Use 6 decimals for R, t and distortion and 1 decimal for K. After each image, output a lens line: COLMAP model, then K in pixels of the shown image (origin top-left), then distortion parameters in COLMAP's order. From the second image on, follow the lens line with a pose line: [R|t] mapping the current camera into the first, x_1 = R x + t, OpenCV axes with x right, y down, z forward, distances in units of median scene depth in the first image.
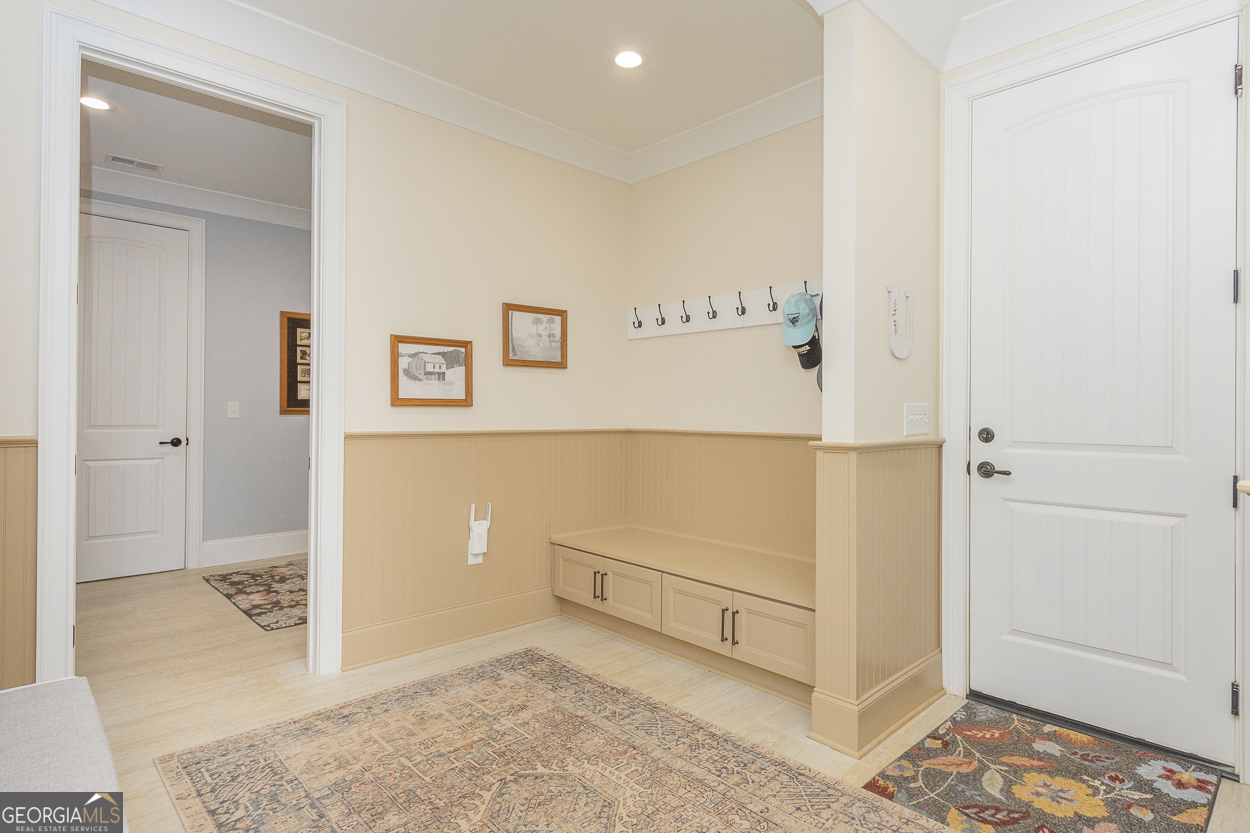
lens RADIAL K [[662.0, 0, 630.9], [0, 662.0, 417.2], [0, 0, 1]] dist [0.003142, 0.000467]
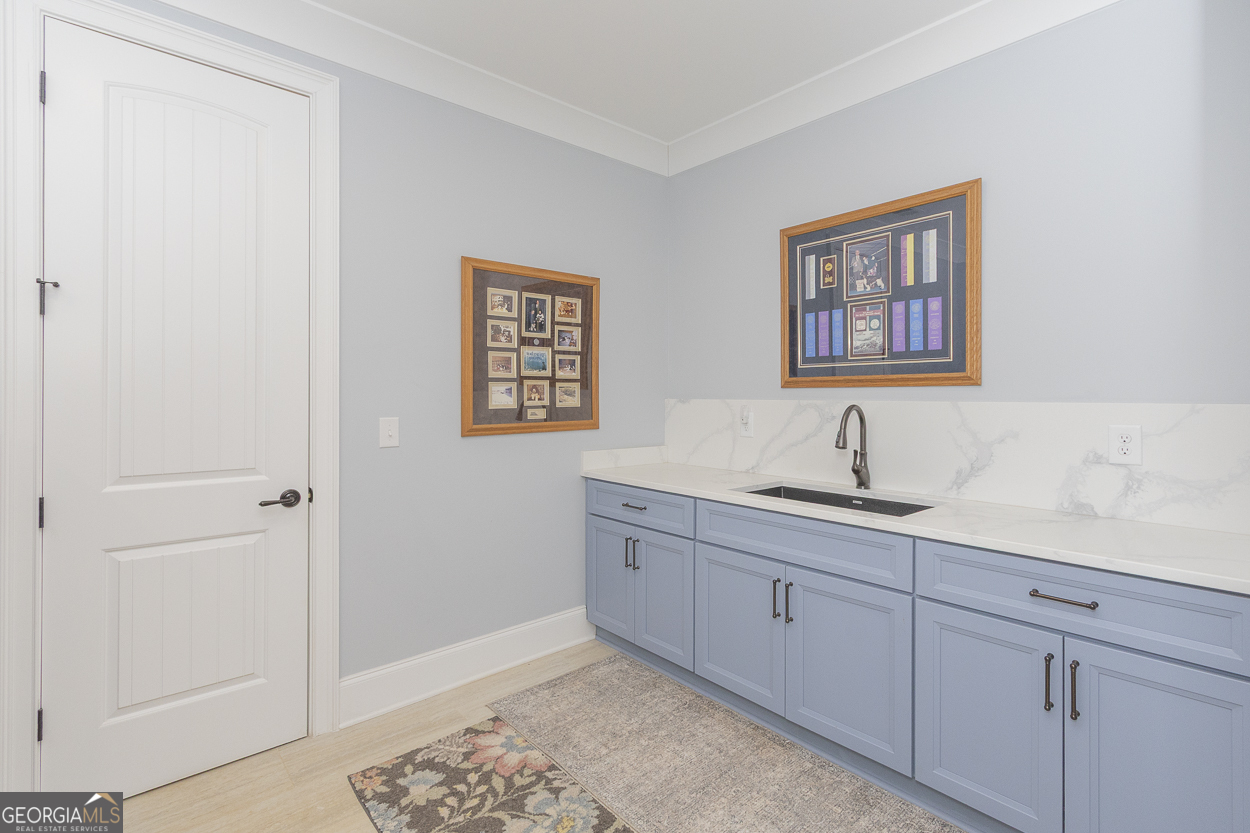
lens RADIAL K [[572.8, 0, 631.7], [0, 572.8, 413.5], [0, 0, 1]] dist [0.009059, -0.005950]
pose [[0.999175, -0.002924, -0.040518, -0.386858], [0.003612, 0.999850, 0.016923, -0.034408], [0.040462, -0.017055, 0.999035, 0.543650]]
